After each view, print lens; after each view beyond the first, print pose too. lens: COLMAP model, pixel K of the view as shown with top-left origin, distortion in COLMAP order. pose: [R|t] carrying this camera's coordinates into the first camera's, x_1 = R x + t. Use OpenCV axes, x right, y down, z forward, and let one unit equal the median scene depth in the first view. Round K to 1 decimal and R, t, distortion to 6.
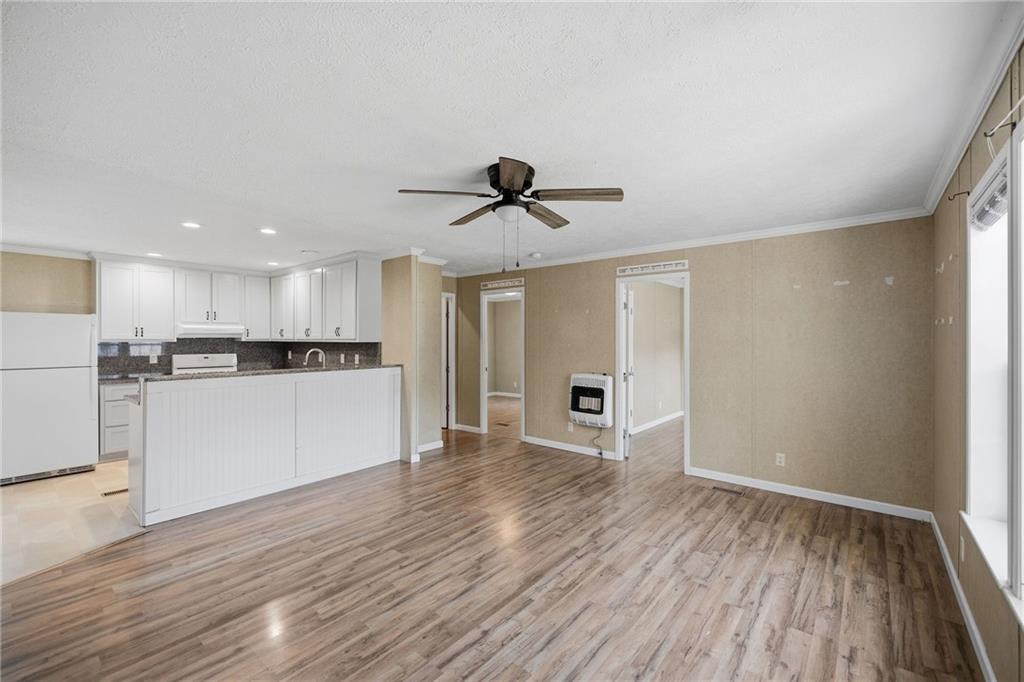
lens RADIAL K [[431.1, 0, 514.0], [0, 431.1, 338.6], [0, 0, 1]] dist [-0.001421, 0.000195]
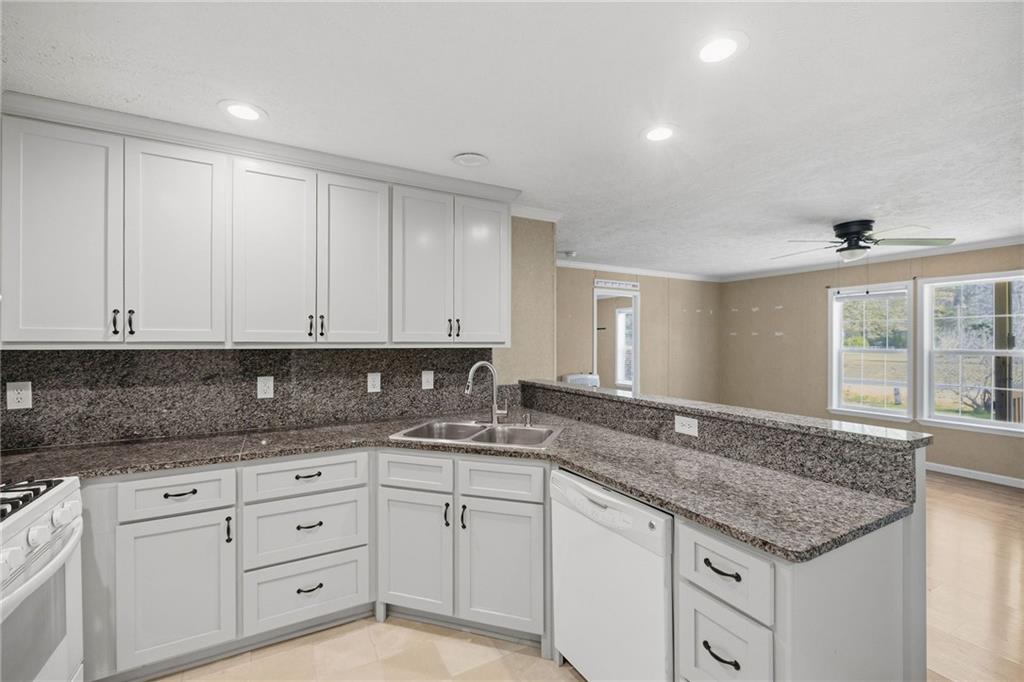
lens RADIAL K [[431.1, 0, 514.0], [0, 431.1, 338.6], [0, 0, 1]] dist [-0.001421, 0.000195]
pose [[0.362719, 0.005937, 0.931880, -1.216378], [-0.003894, 0.999981, -0.004855, -0.000898], [-0.931890, -0.001868, 0.362735, 1.061229]]
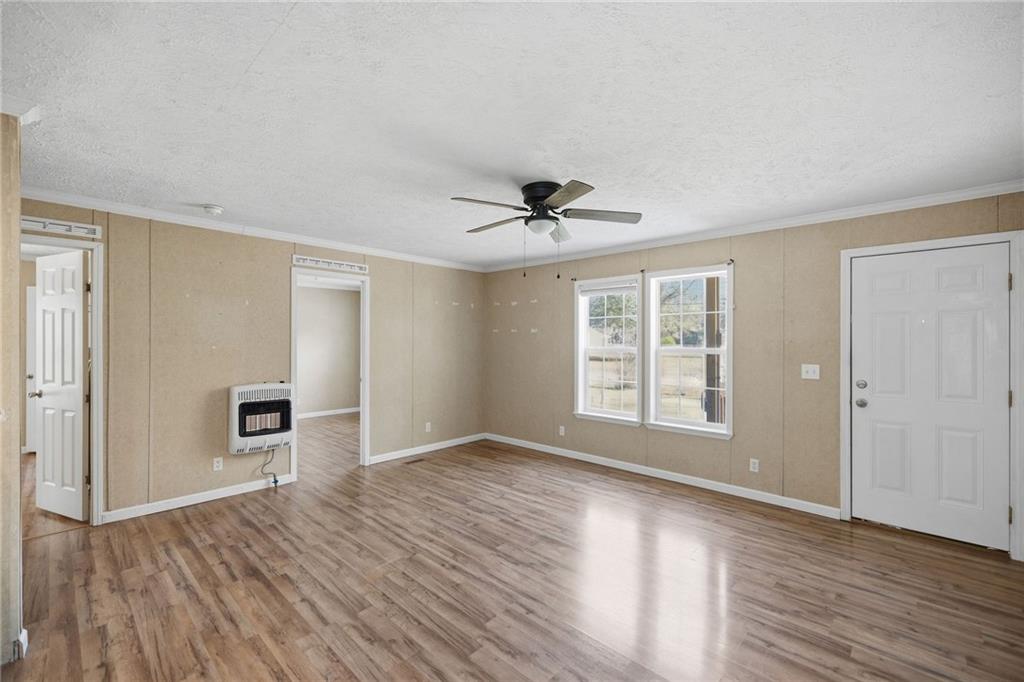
lens RADIAL K [[429.9, 0, 511.9], [0, 429.9, 334.7], [0, 0, 1]] dist [-0.002652, 0.000063]
pose [[0.049873, 0.012986, 0.998671, -0.788630], [-0.006080, 0.999901, -0.012698, 0.001783], [-0.998737, -0.005439, 0.049947, 0.712098]]
